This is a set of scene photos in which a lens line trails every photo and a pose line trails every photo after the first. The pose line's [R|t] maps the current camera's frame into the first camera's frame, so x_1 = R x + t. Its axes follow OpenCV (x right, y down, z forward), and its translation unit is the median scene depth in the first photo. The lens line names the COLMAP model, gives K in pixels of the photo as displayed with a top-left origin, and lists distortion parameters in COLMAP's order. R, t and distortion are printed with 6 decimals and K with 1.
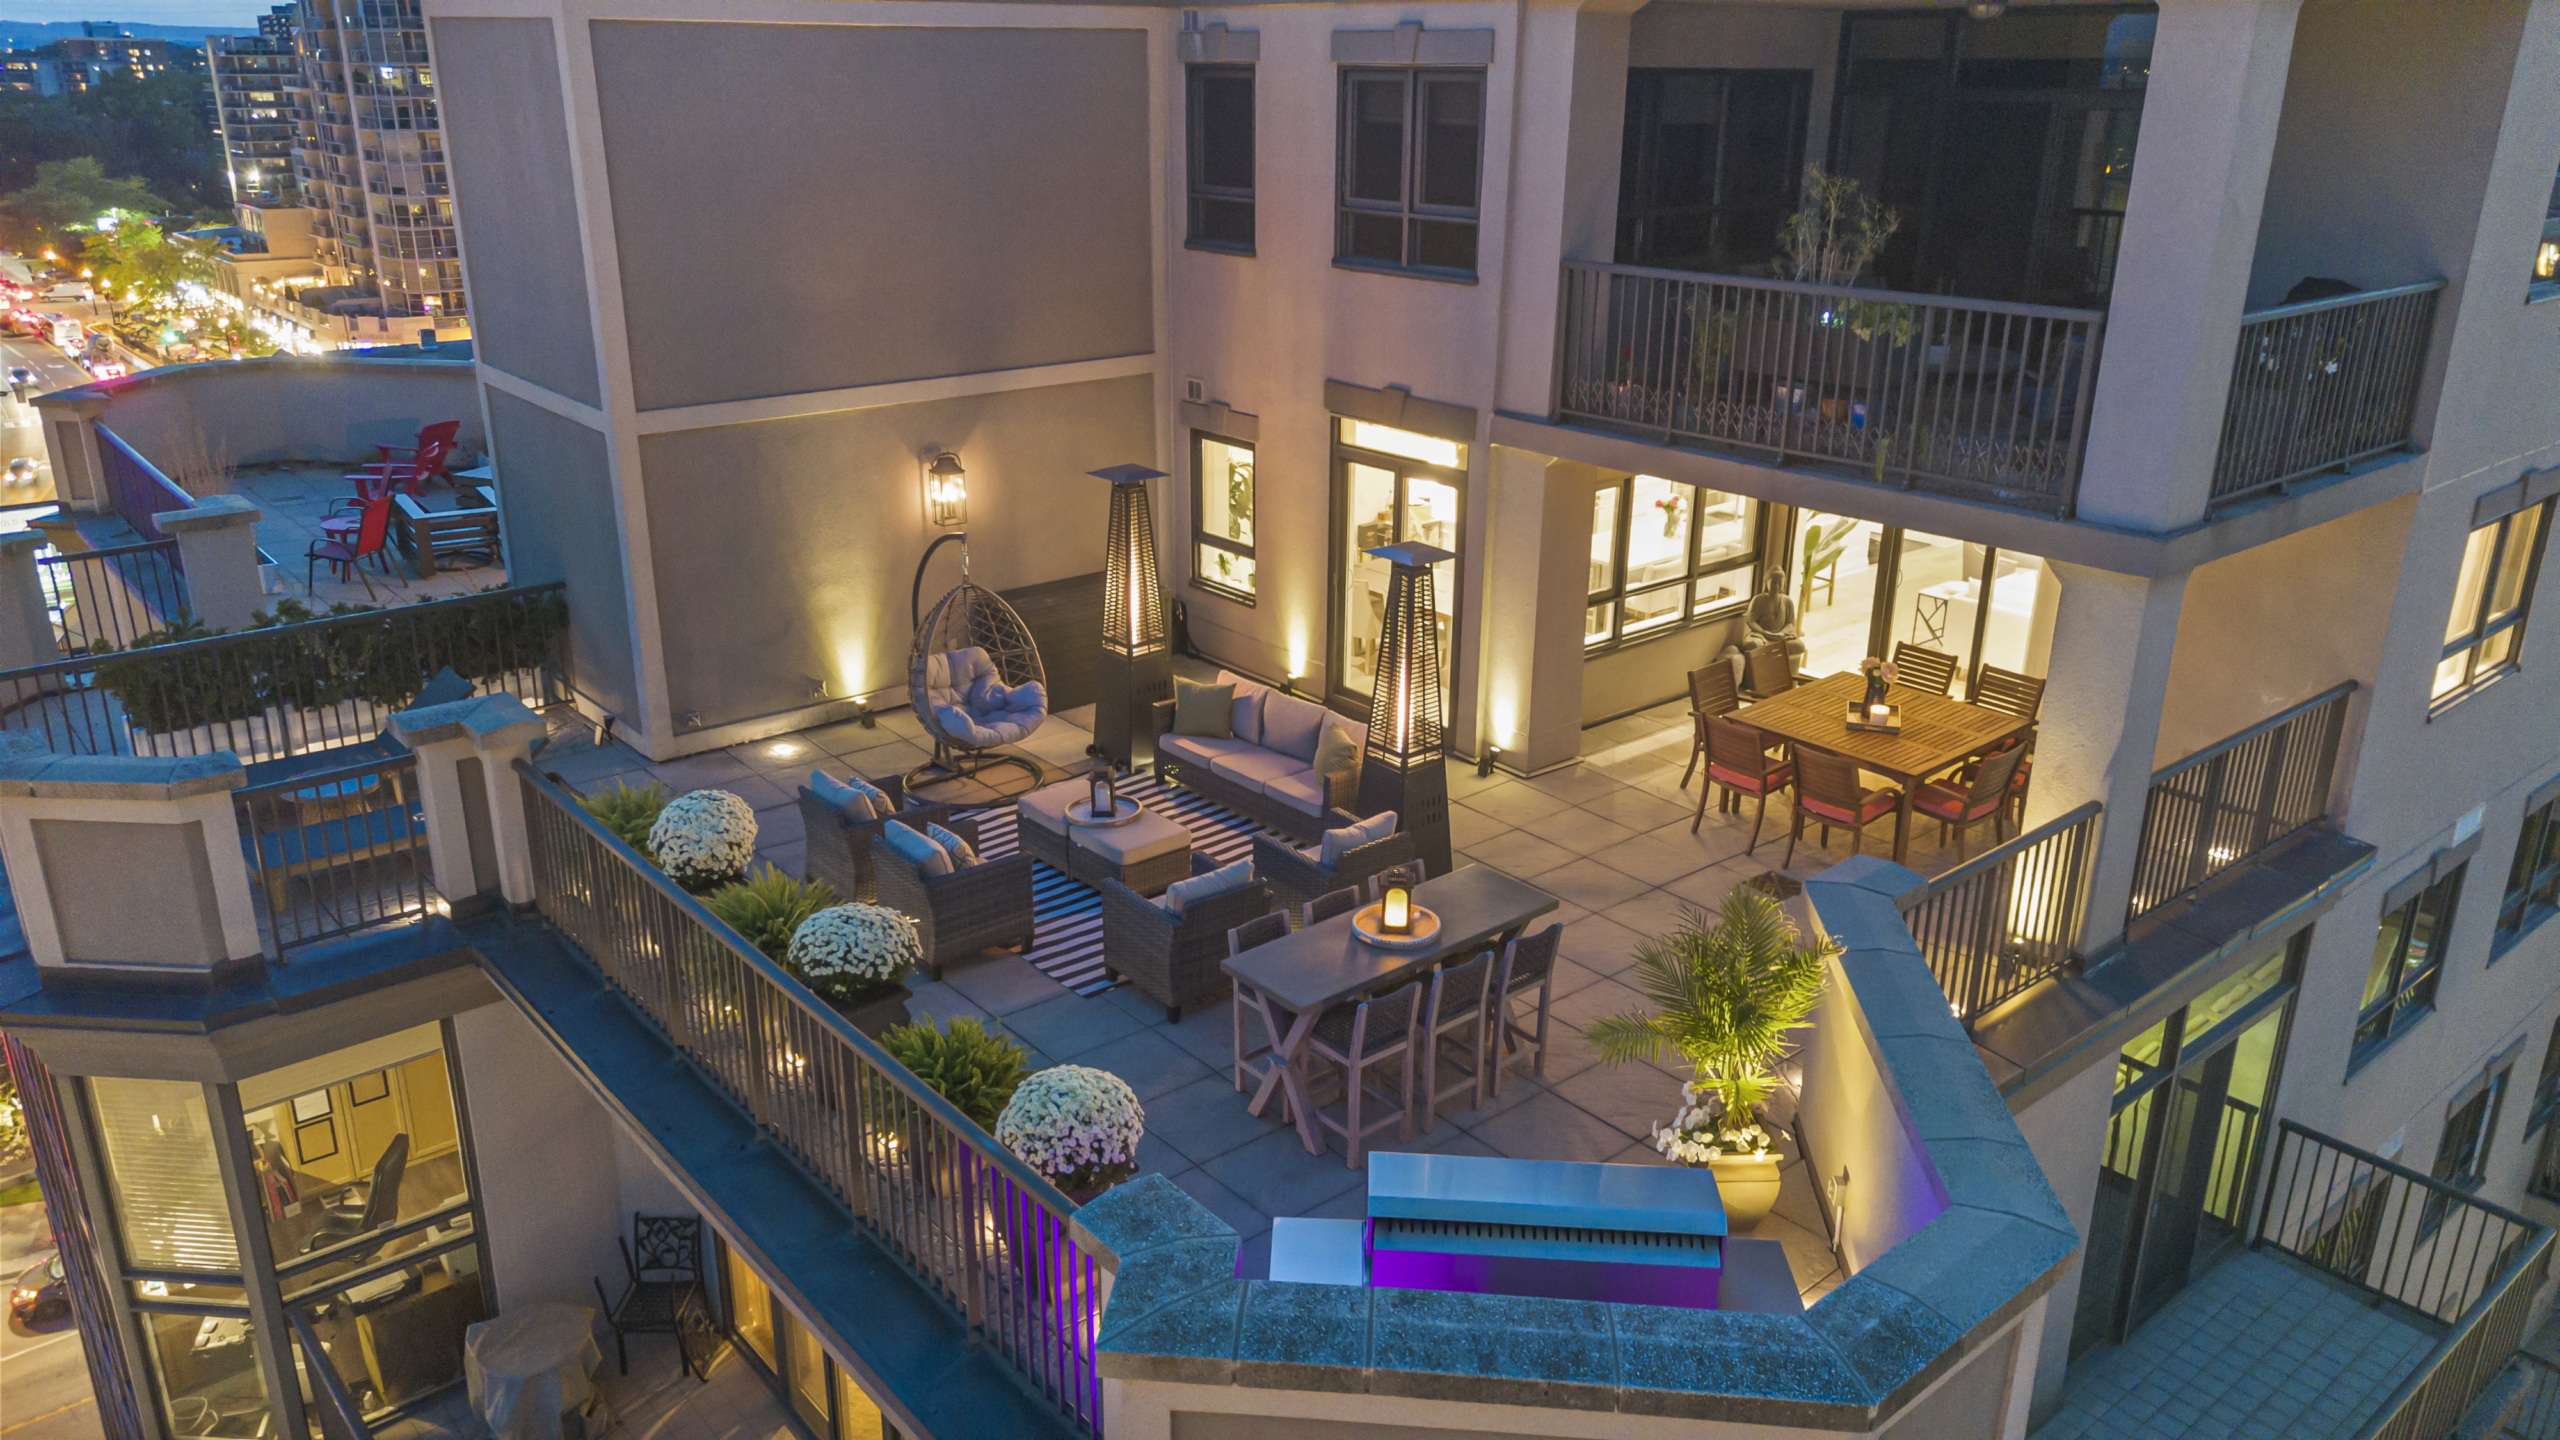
lens RADIAL K [[1772.4, 0, 1282.3], [0, 1772.4, 709.3], [0, 0, 1]] dist [0.072073, -0.072205]
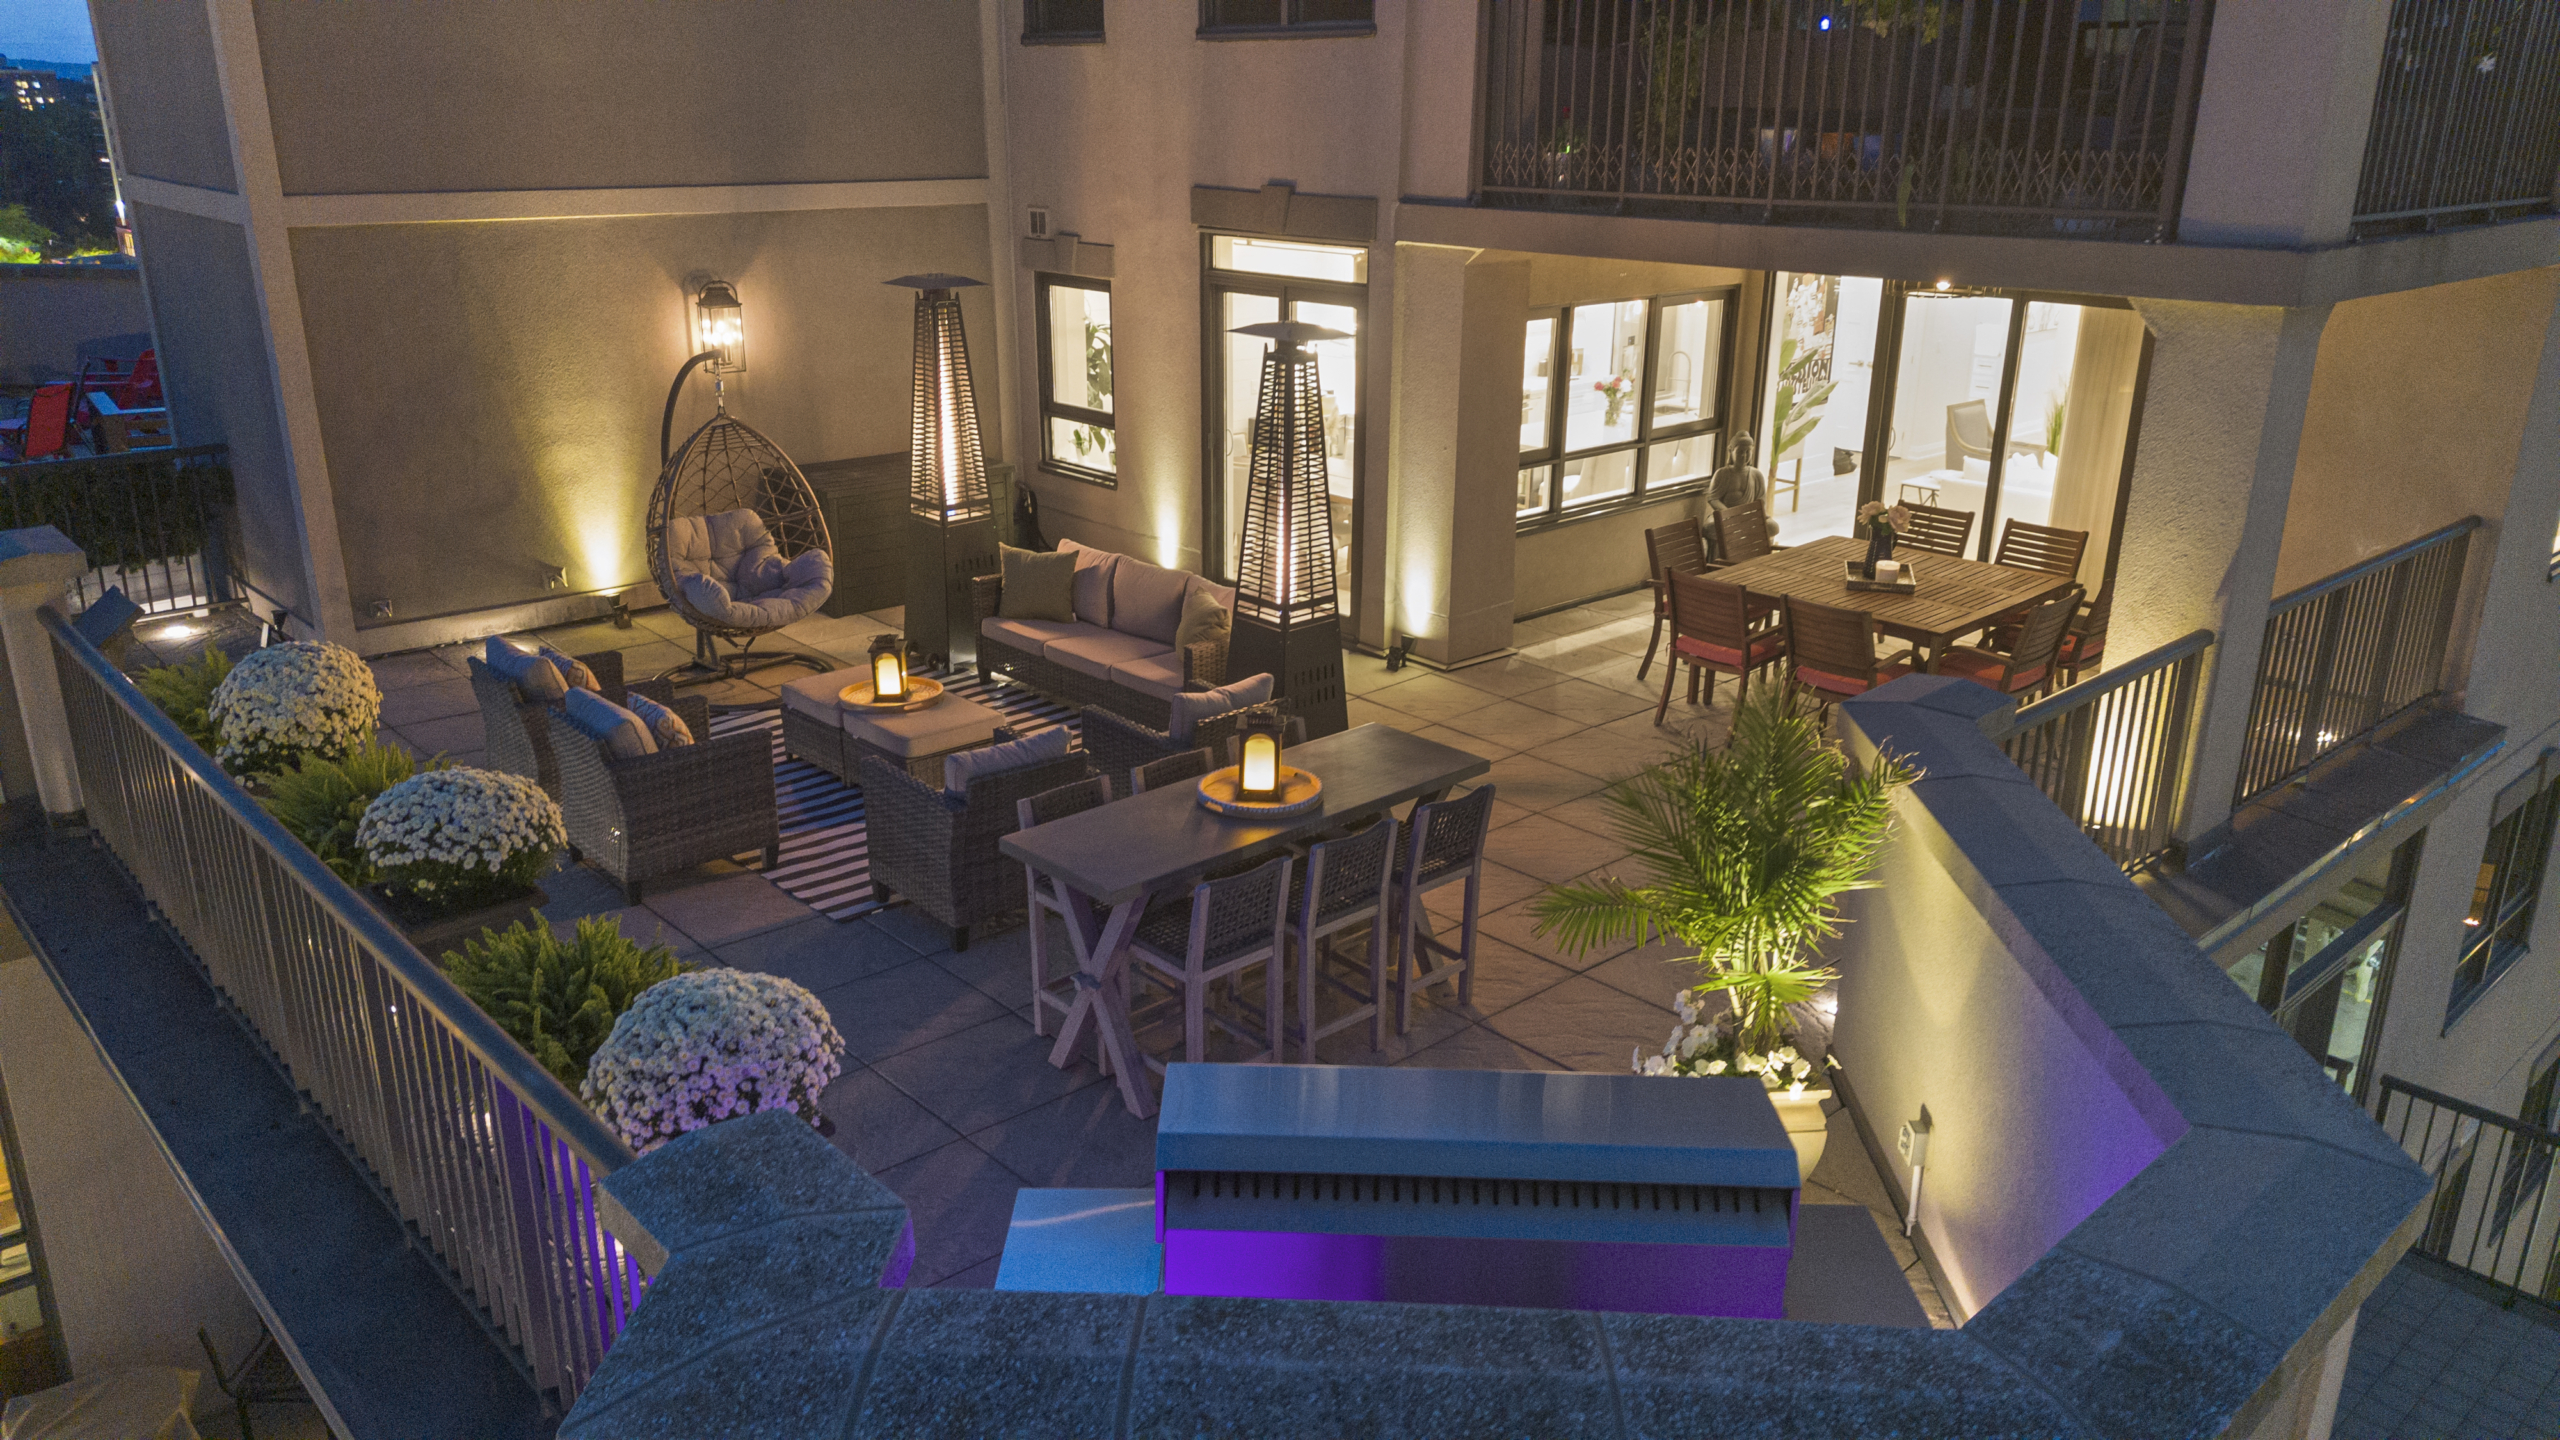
lens RADIAL K [[1772.4, 0, 1282.3], [0, 1772.4, 709.3], [0, 0, 1]] dist [0.072073, -0.072205]
pose [[0.999092, -0.011456, 0.041025, 0.035255], [0.012261, 0.999736, -0.019438, 0.081125], [-0.040791, 0.019923, 0.998969, 0.235554]]
